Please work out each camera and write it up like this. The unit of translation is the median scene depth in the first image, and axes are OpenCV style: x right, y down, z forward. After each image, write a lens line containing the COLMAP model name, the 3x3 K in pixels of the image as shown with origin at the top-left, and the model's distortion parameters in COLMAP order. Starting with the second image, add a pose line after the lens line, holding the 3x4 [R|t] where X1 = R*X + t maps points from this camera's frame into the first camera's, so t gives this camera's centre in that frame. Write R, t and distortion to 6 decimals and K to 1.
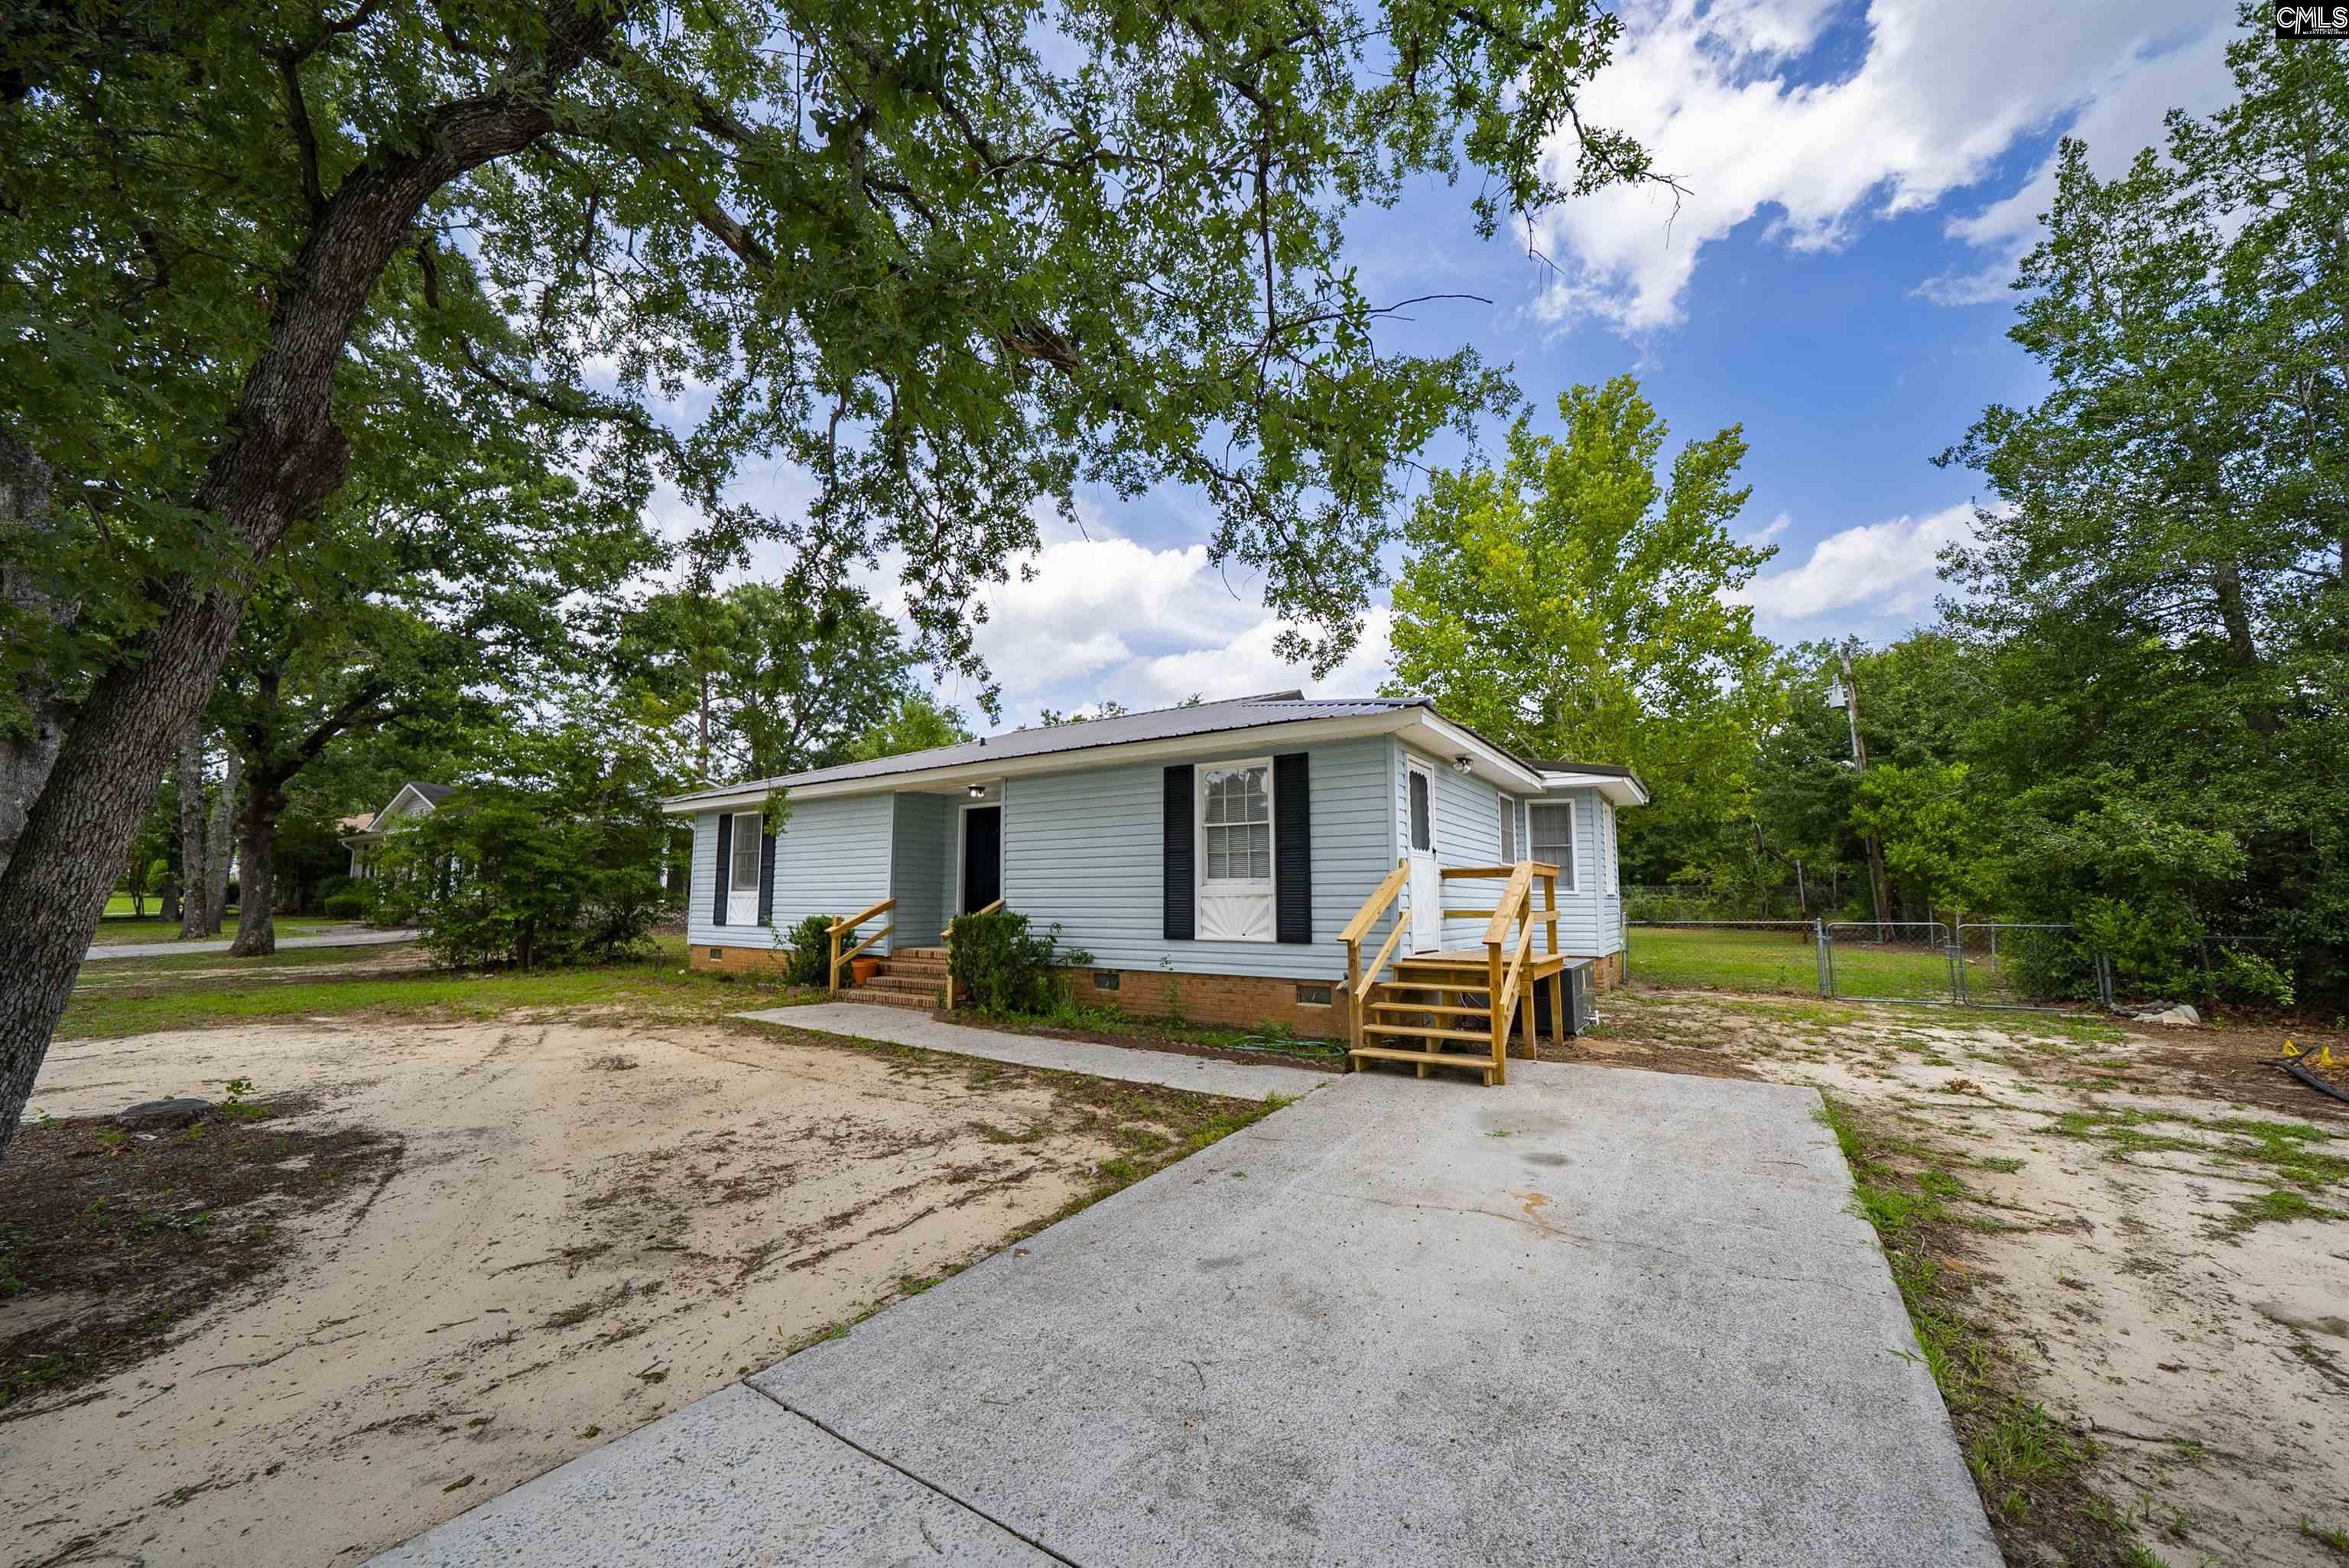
lens RADIAL K [[857.7, 0, 1152.5], [0, 857.7, 782.0], [0, 0, 1]] dist [-0.013256, 0.000227]
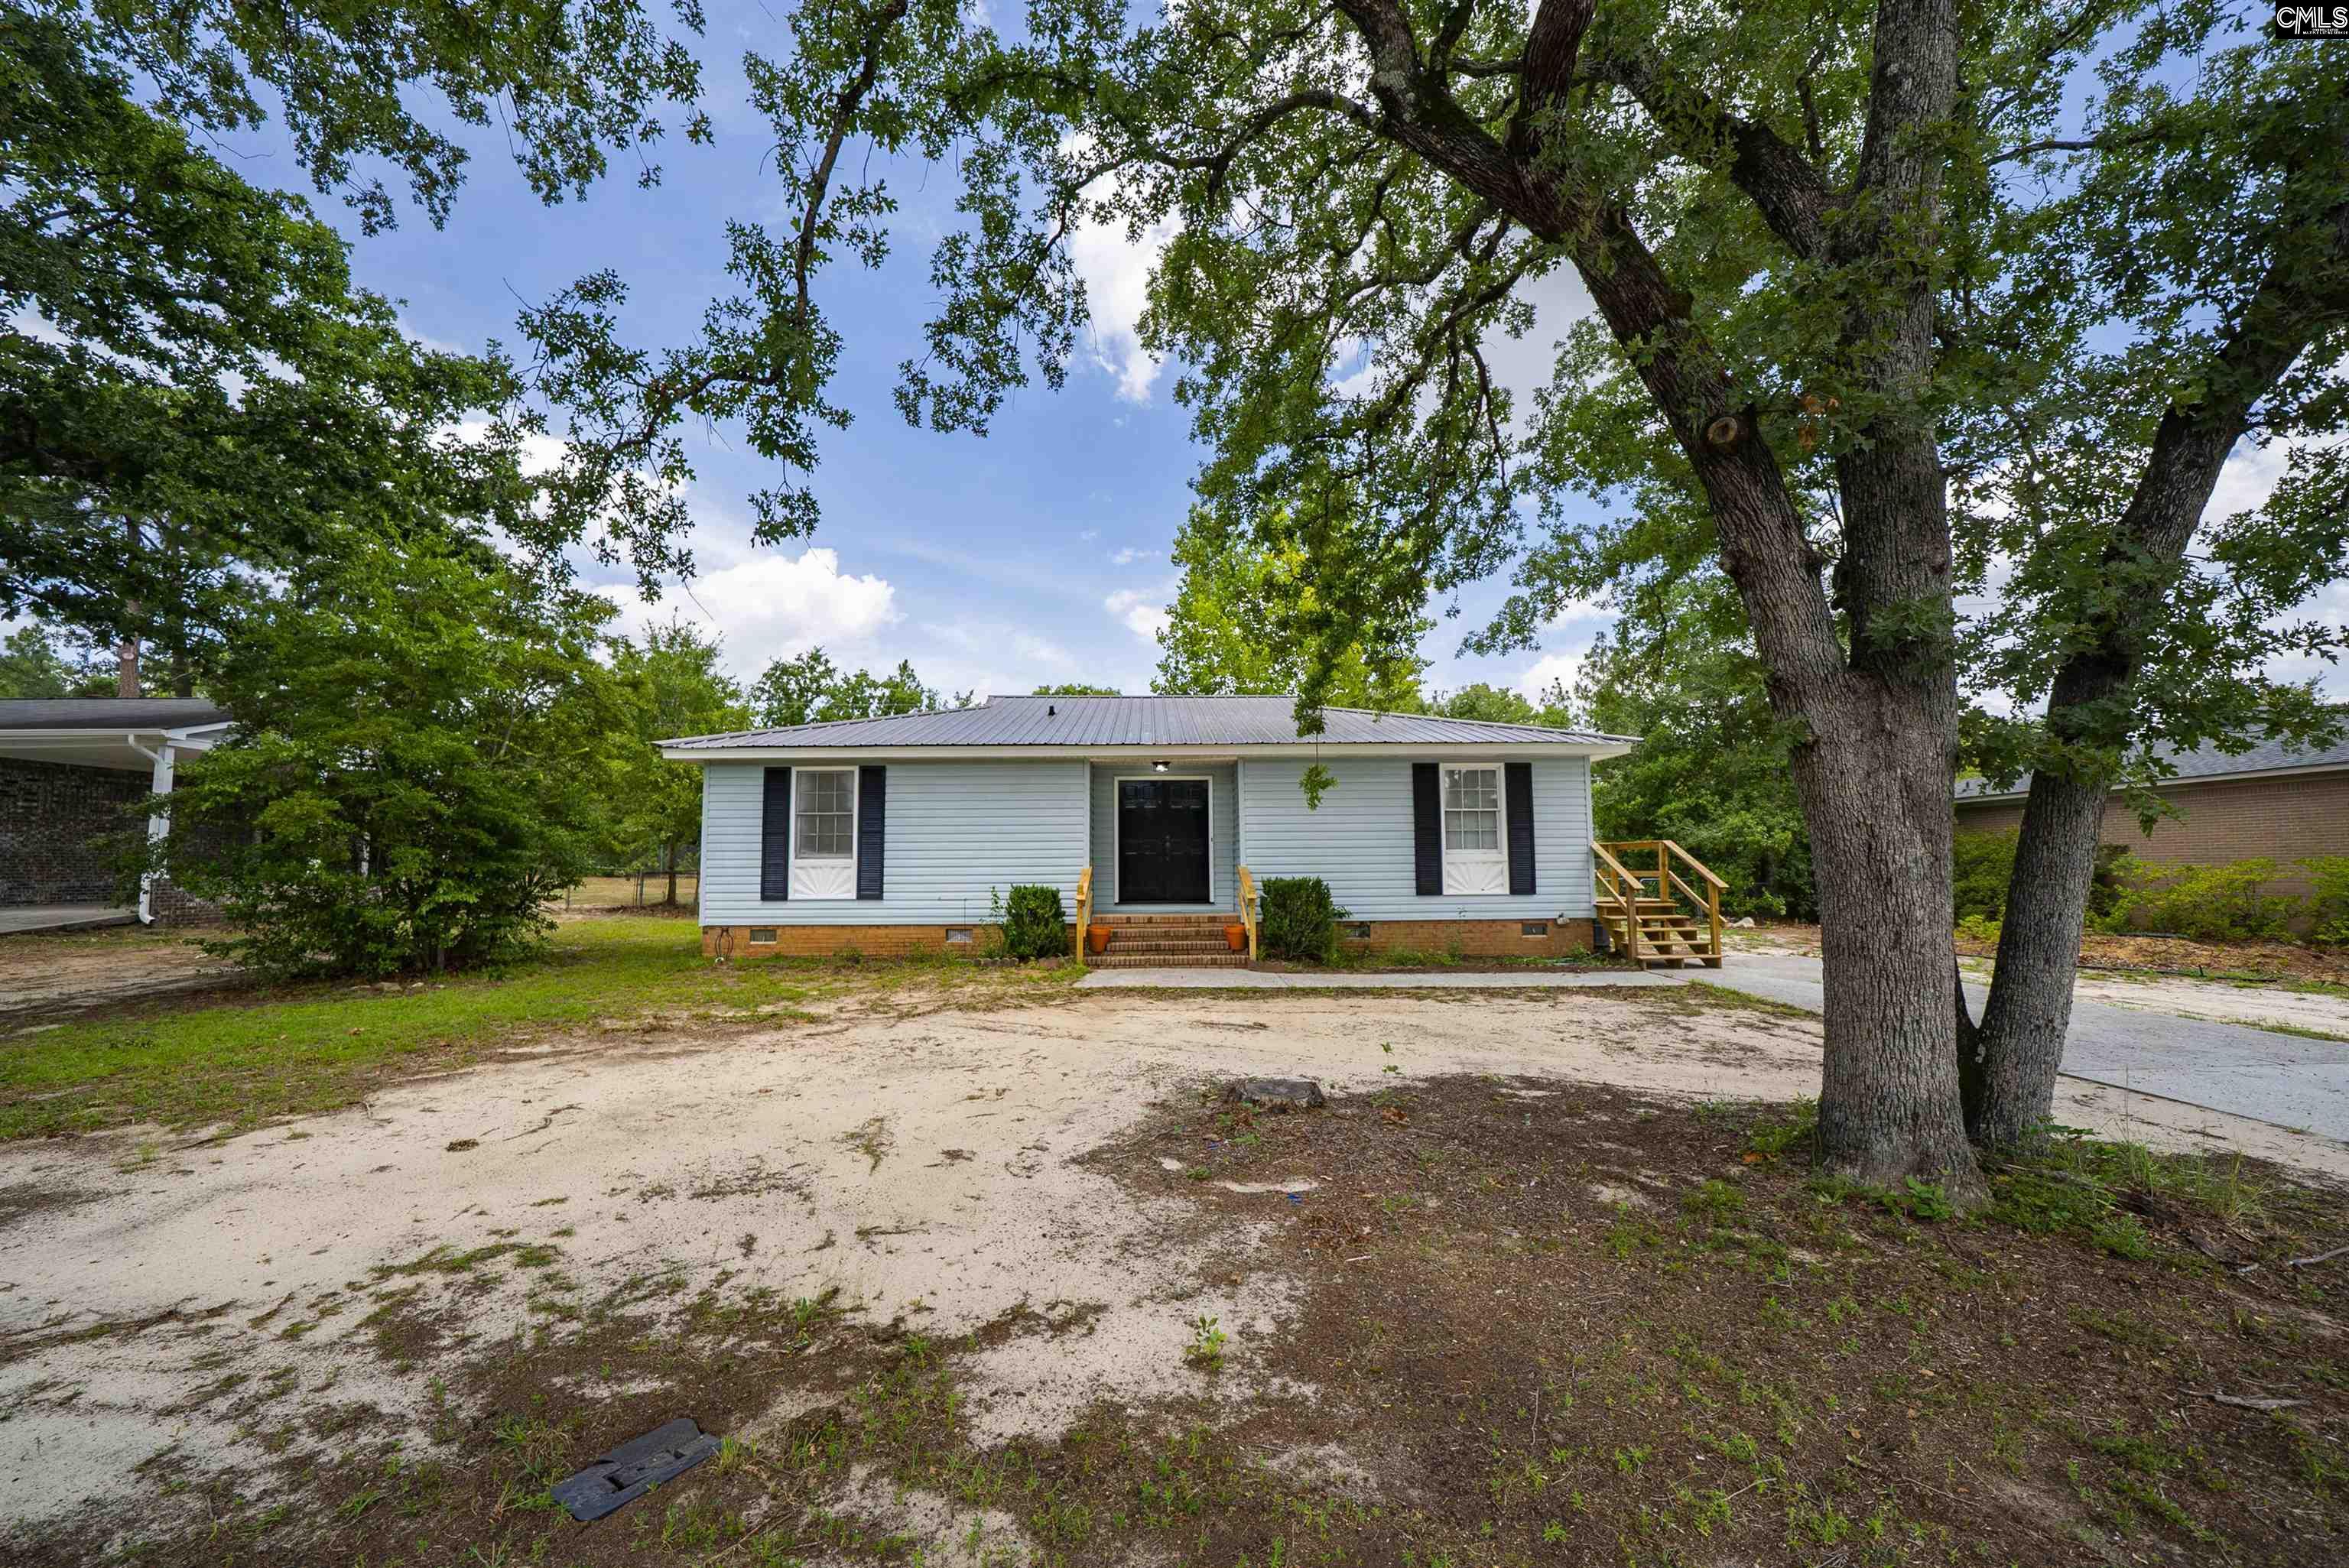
lens RADIAL K [[857.7, 0, 1152.5], [0, 857.7, 782.0], [0, 0, 1]] dist [-0.013256, 0.000227]
pose [[0.817123, 0.053209, 0.574003, -1.089640], [-0.071126, 0.997429, 0.008792, 0.028514], [-0.572059, -0.048011, 0.818806, 0.171701]]
